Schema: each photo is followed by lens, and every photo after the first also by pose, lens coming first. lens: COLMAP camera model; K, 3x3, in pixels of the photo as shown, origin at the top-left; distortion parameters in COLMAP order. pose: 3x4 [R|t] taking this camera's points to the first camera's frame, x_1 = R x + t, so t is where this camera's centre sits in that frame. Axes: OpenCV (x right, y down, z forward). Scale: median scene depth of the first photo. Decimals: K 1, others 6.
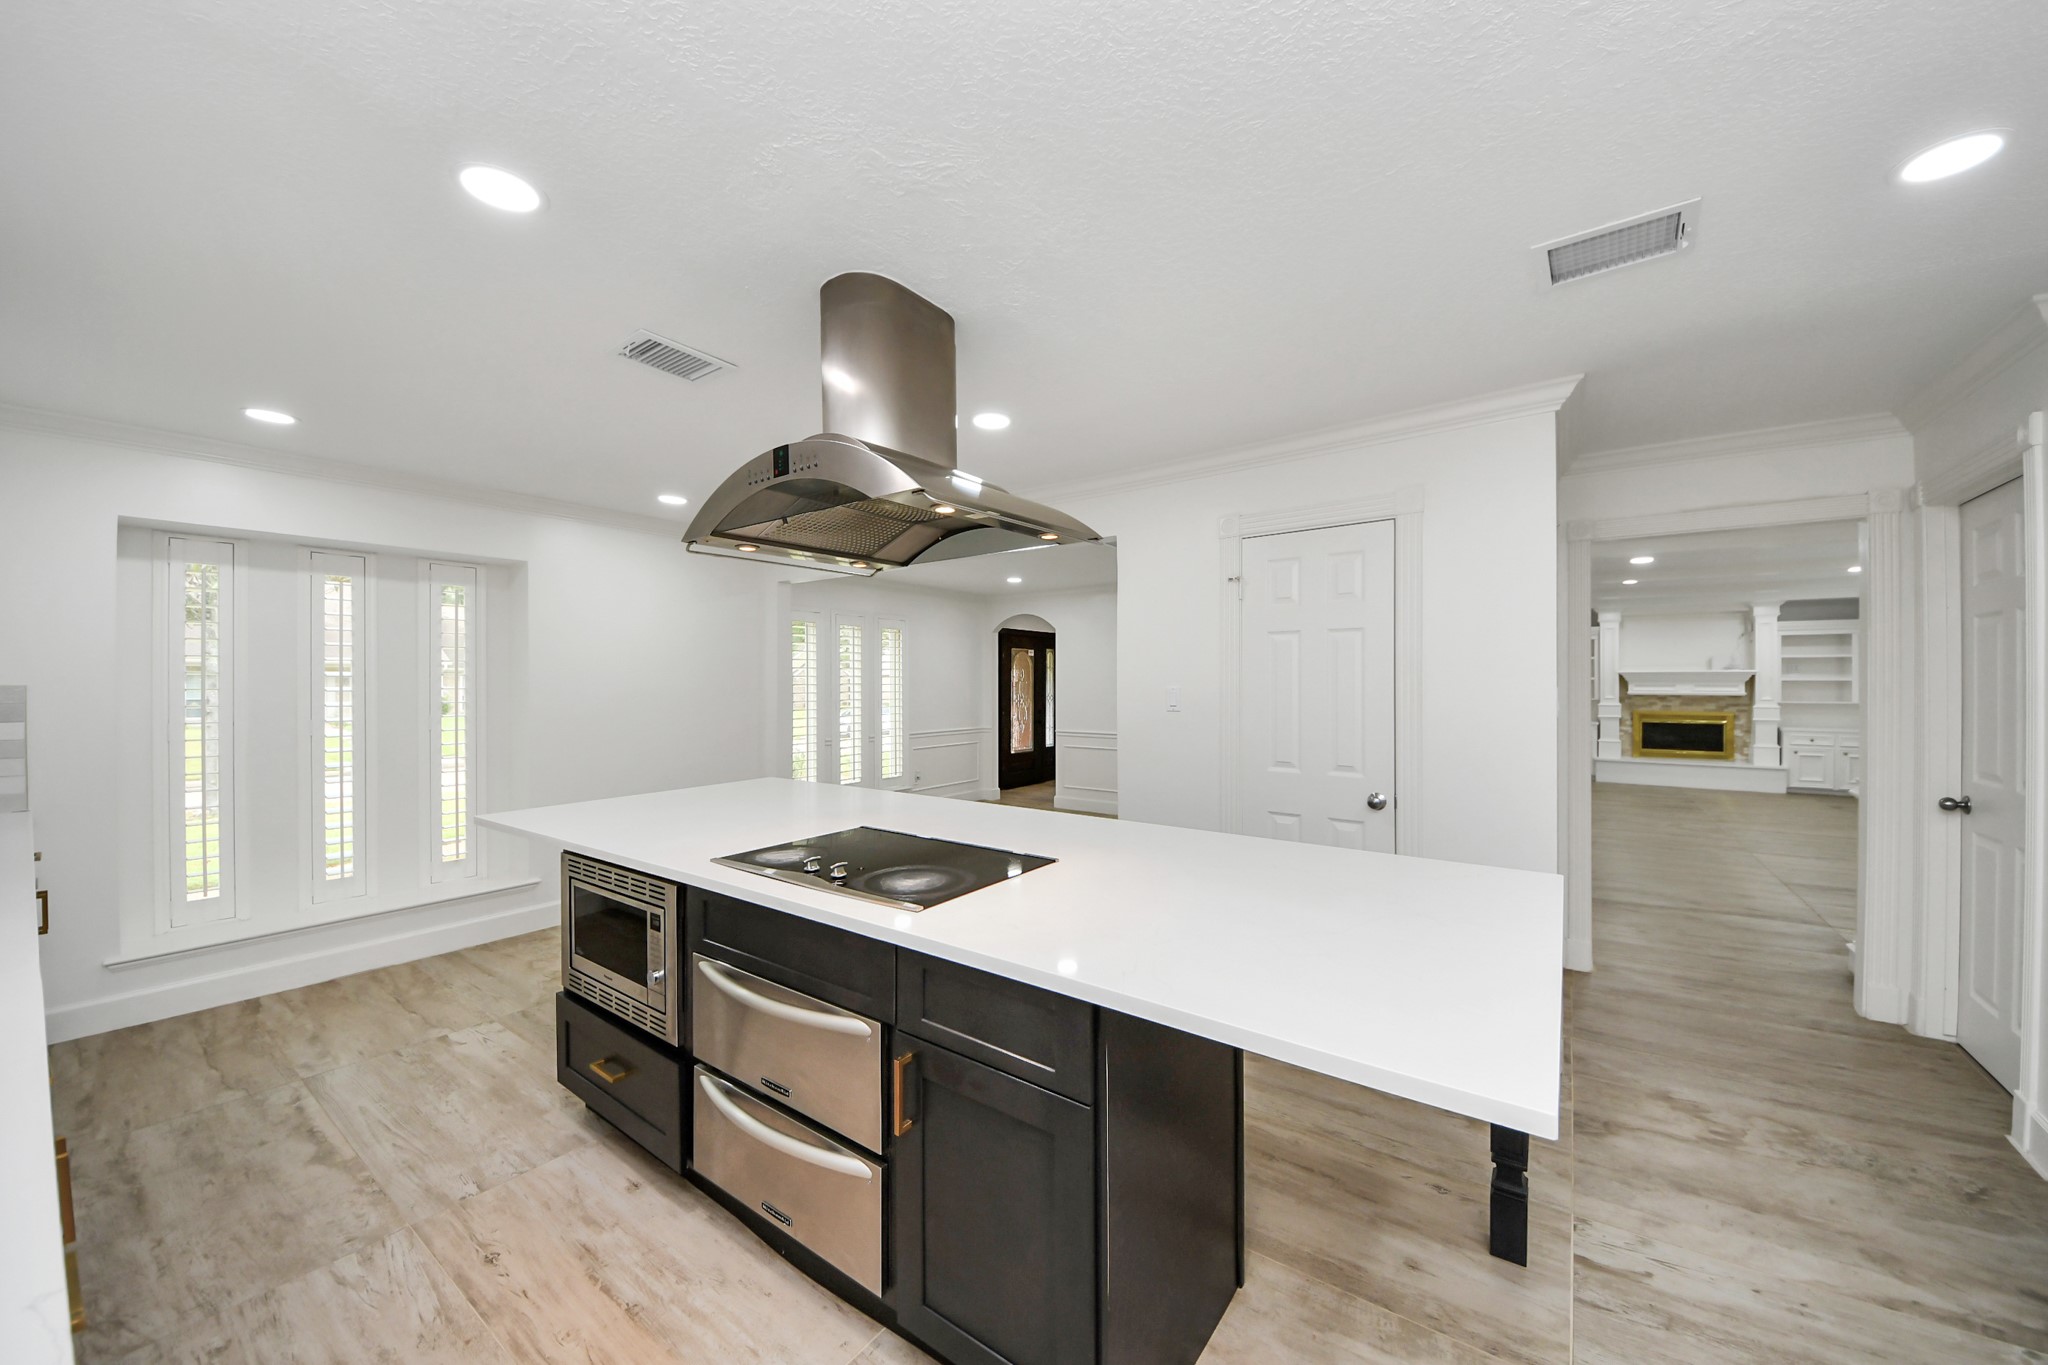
lens RADIAL K [[754.6, 0, 1029.3], [0, 754.6, 681.1], [0, 0, 1]] dist [0.000567, -0.009171]
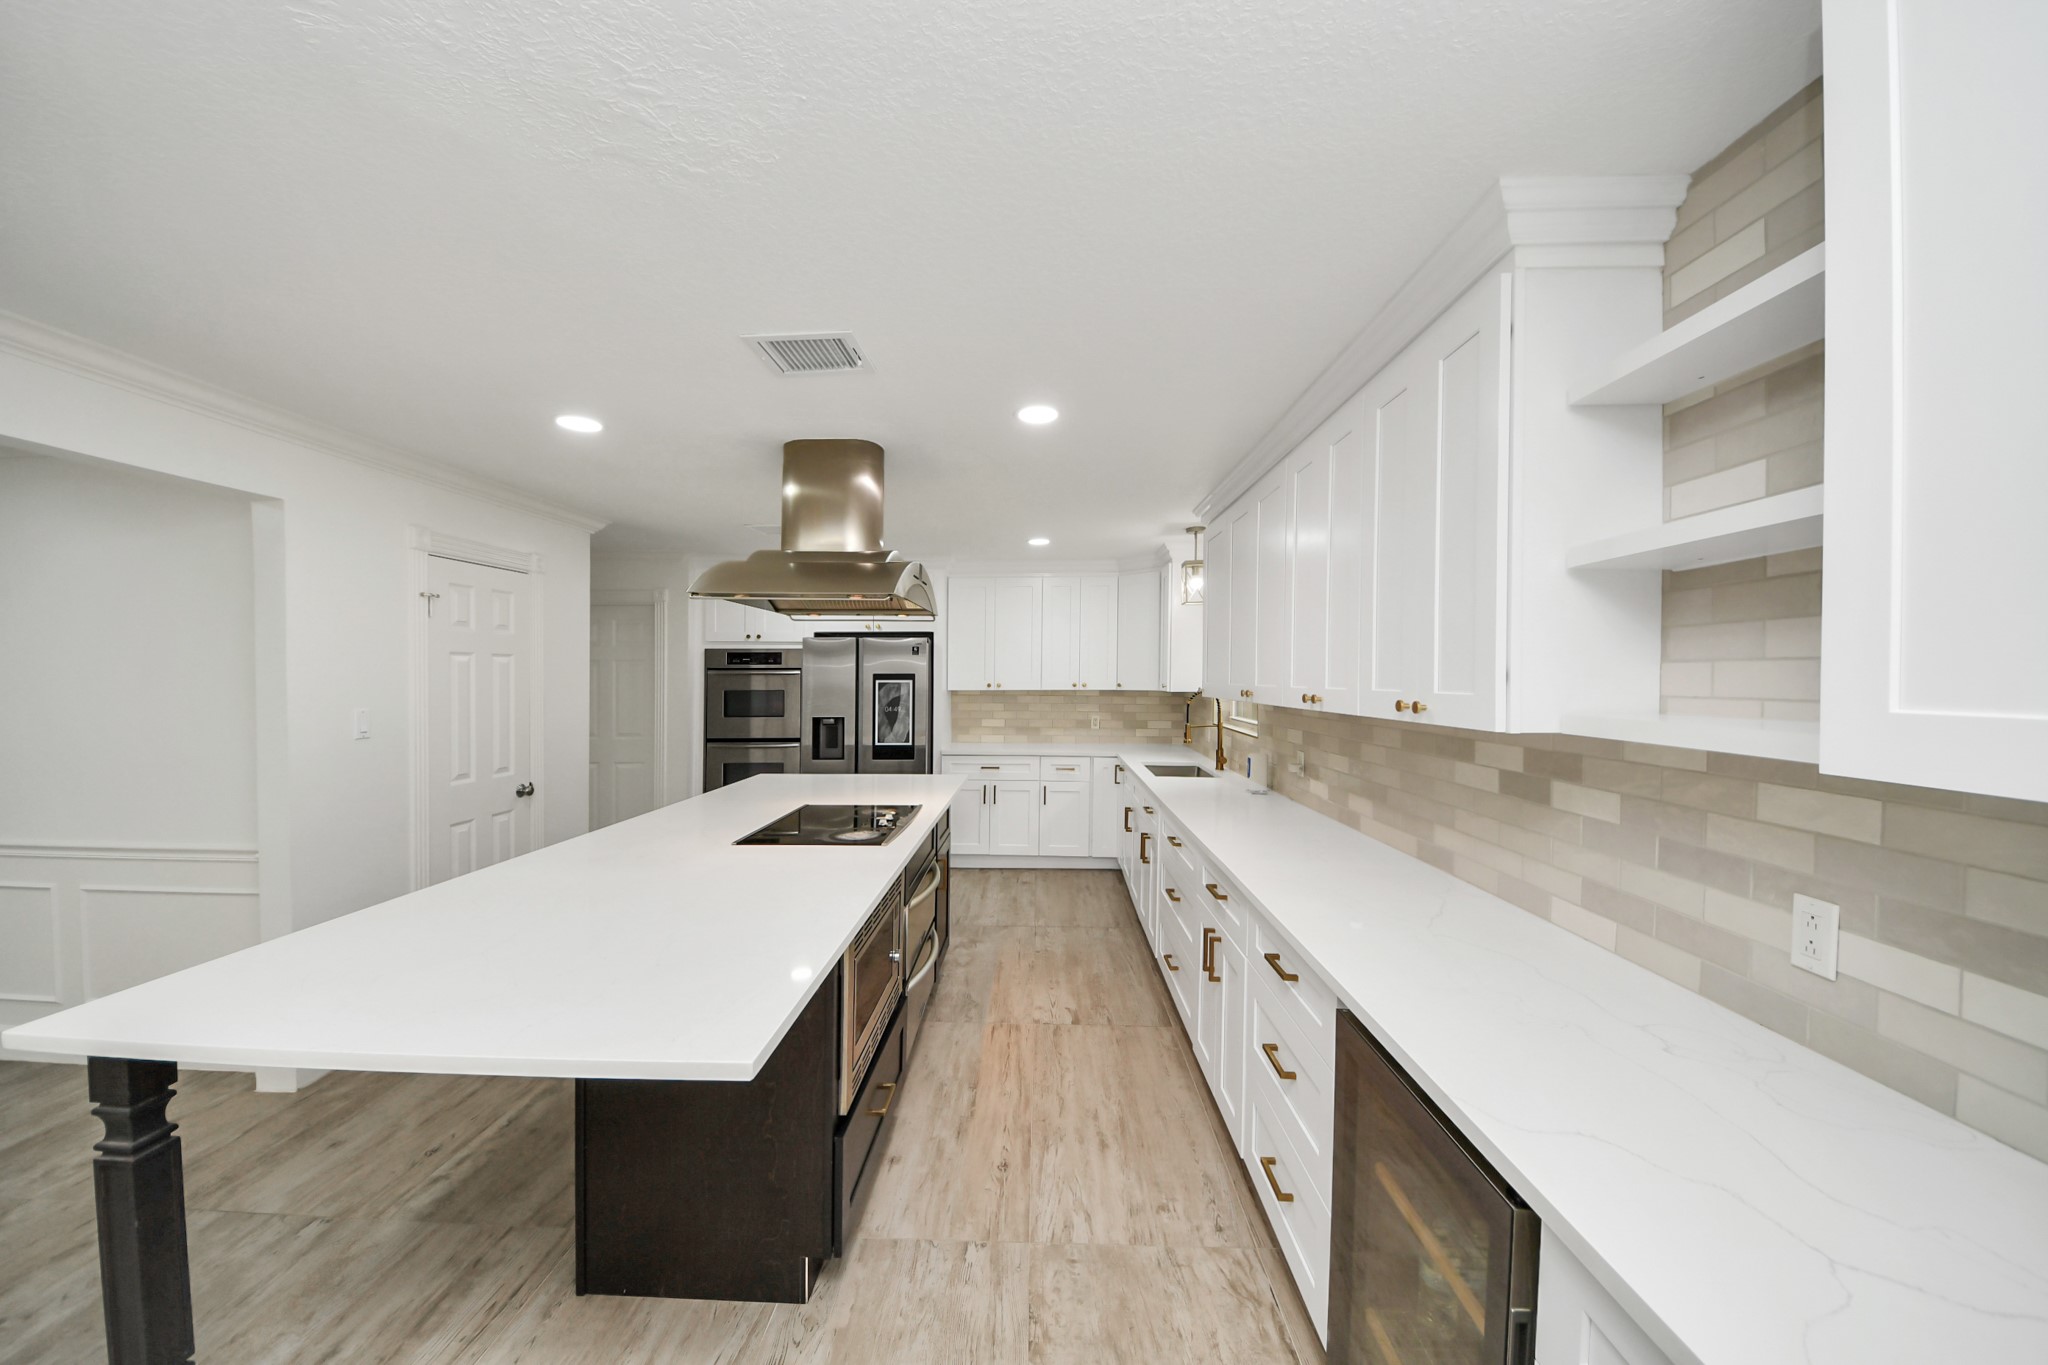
lens RADIAL K [[709.4, 0, 1024.0], [0, 709.4, 682.5], [0, 0, 1]] dist [-0.017912, -0.000005]
pose [[-0.568163, -0.003624, 0.822908, -1.453202], [0.003945, 0.999967, 0.007128, -0.043216], [-0.822907, 0.007296, -0.568130, 1.390271]]
